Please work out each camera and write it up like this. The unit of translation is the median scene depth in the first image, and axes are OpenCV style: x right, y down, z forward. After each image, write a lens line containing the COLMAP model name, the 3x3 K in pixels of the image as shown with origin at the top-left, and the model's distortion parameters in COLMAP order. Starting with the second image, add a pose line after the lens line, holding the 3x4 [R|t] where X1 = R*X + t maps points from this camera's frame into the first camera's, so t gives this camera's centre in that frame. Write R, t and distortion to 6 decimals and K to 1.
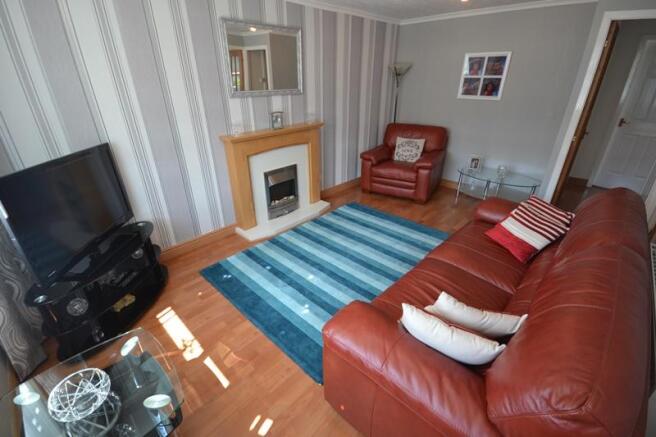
lens RADIAL K [[292.0, 0, 320.9], [0, 292.0, 217.8], [0, 0, 1]] dist [0.019453, -0.018903]
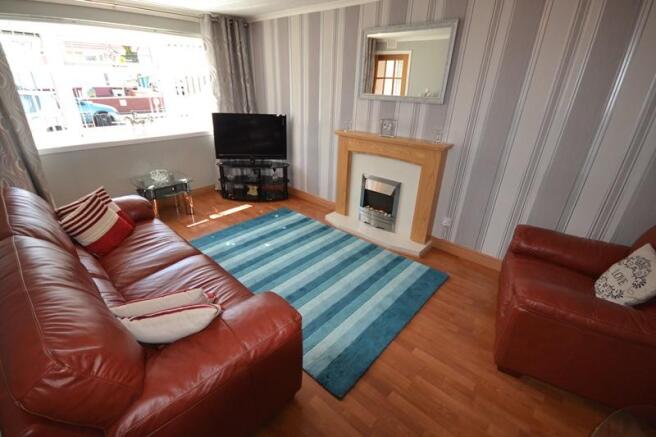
lens RADIAL K [[292.0, 0, 320.9], [0, 292.0, 217.8], [0, 0, 1]] dist [0.019453, -0.018903]
pose [[0.043264, 0.432593, -0.900551, 0.863625], [-0.460787, 0.808435, 0.366207, -0.365907], [0.886455, 0.399119, 0.234309, 0.752388]]
